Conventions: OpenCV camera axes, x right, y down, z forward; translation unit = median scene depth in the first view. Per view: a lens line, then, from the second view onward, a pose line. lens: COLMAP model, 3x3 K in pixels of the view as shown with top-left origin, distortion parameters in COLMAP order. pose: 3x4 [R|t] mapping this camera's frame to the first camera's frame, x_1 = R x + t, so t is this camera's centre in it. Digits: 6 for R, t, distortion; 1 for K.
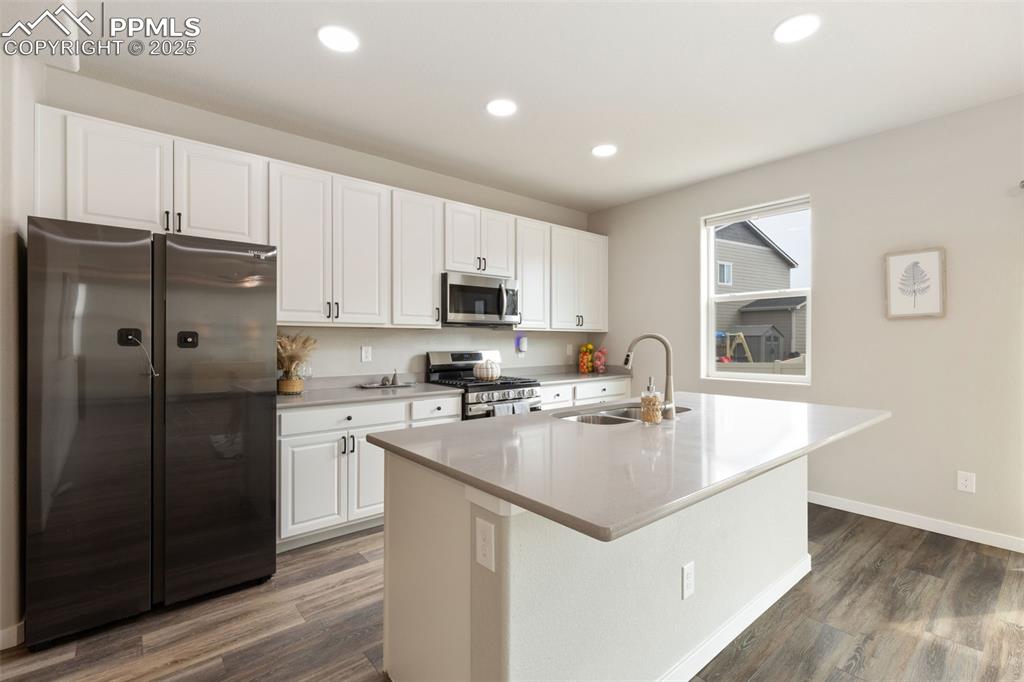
lens RADIAL K [[455.8, 0, 511.3], [0, 455.8, 343.6], [0, 0, 1]] dist [-0.000223, 0.000956]
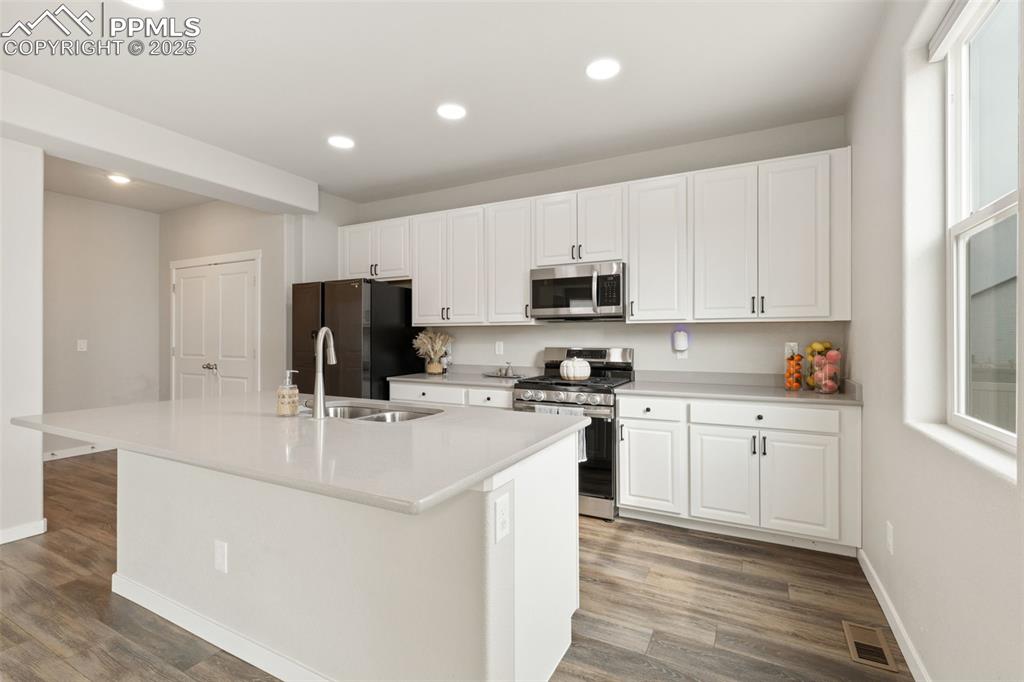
lens RADIAL K [[455.8, 0, 511.8], [0, 455.8, 337.5], [0, 0, 1]] dist [-0.000223, 0.000956]
pose [[0.386581, -0.001238, -0.922255, 0.716080], [-0.006812, 0.999968, -0.004198, 0.000654], [0.922230, 0.007905, 0.386560, 0.524889]]
